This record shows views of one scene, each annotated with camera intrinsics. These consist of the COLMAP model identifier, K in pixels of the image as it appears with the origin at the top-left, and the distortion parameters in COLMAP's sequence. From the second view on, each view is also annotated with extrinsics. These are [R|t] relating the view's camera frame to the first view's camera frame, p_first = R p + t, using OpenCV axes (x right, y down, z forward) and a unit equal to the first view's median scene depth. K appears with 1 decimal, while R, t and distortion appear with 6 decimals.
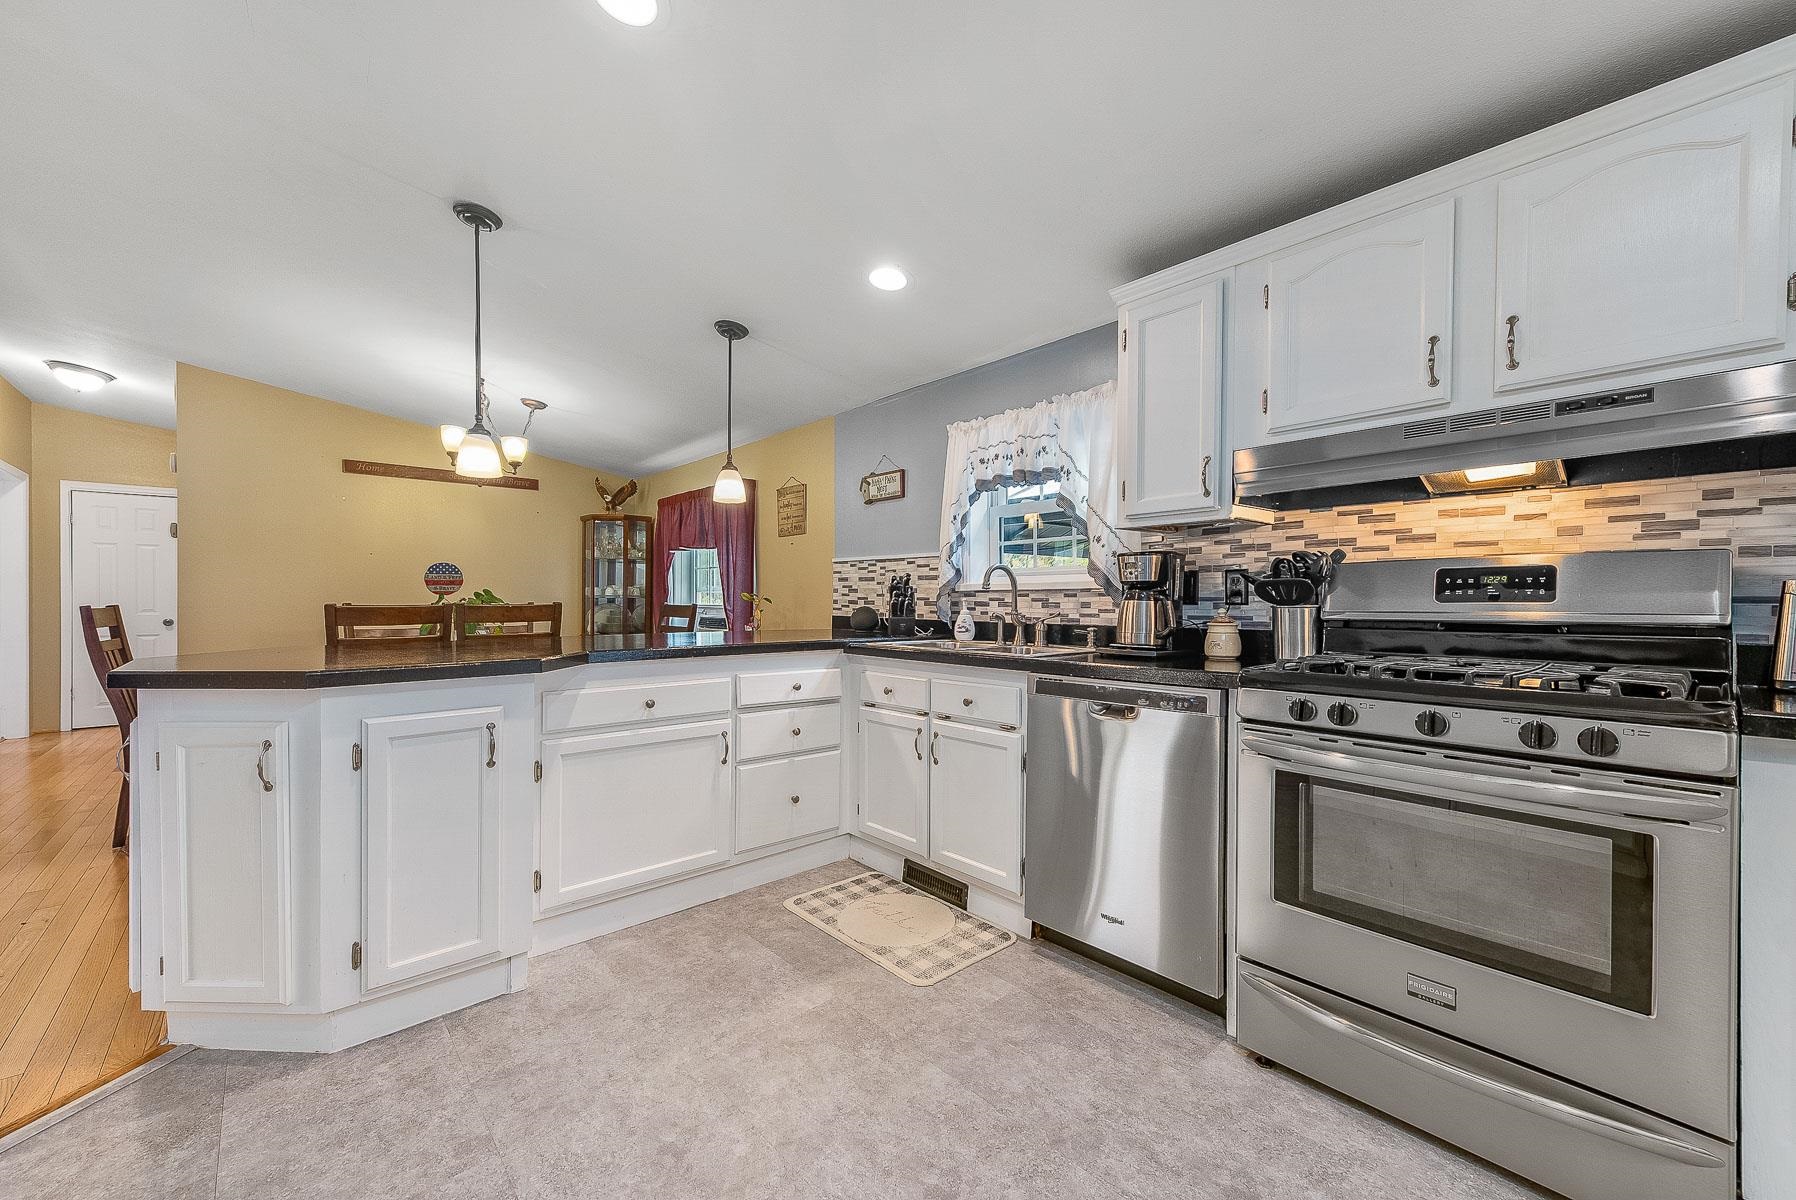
lens RADIAL K [[728.2, 0, 909.1], [0, 728.2, 611.8], [0, 0, 1]] dist [0.013546, -0.000516]
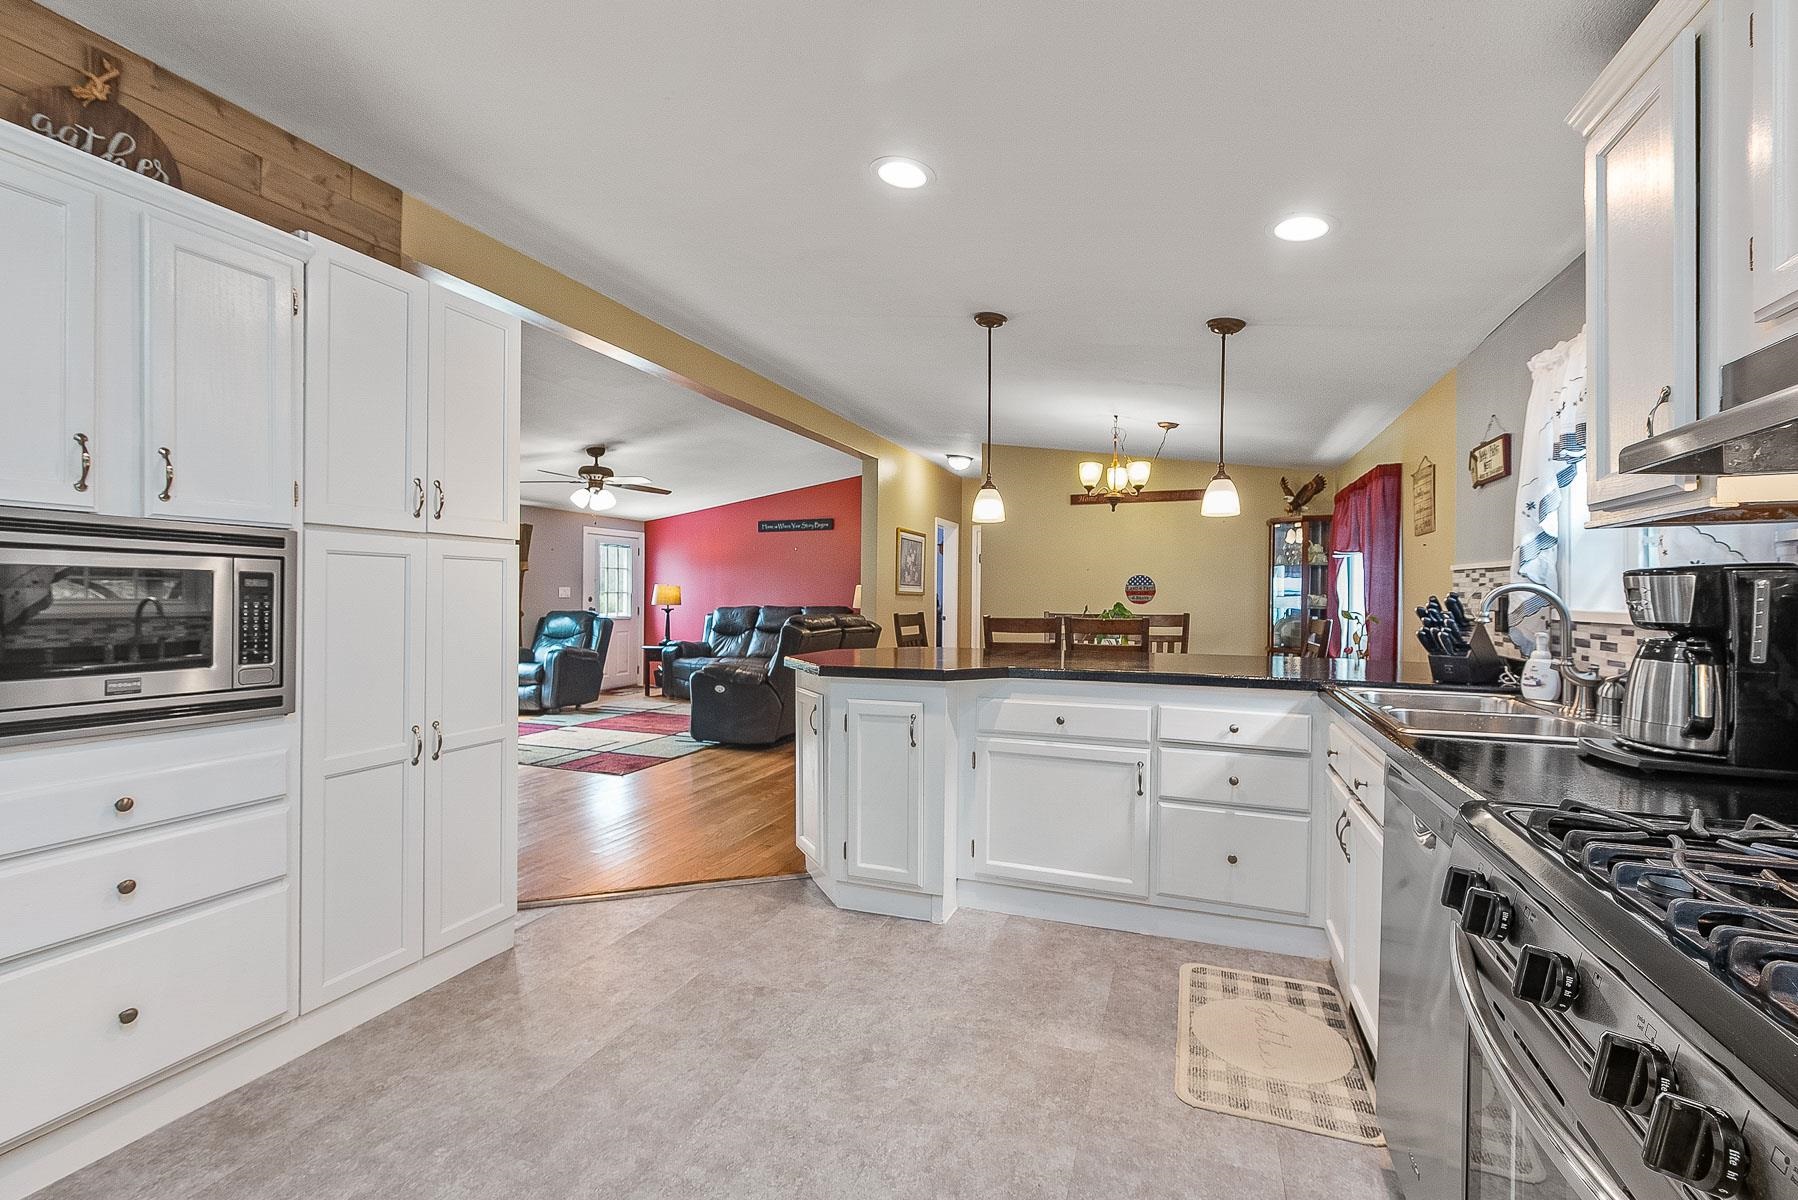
lens RADIAL K [[784.2, 0, 854.4], [0, 784.2, 593.7], [0, 0, 1]] dist [0.001080, -0.000457]
pose [[0.425758, -0.000542, -0.904837, 0.527282], [-0.016560, 0.999828, -0.008391, -0.044199], [0.904685, 0.018557, 0.425676, 0.206271]]
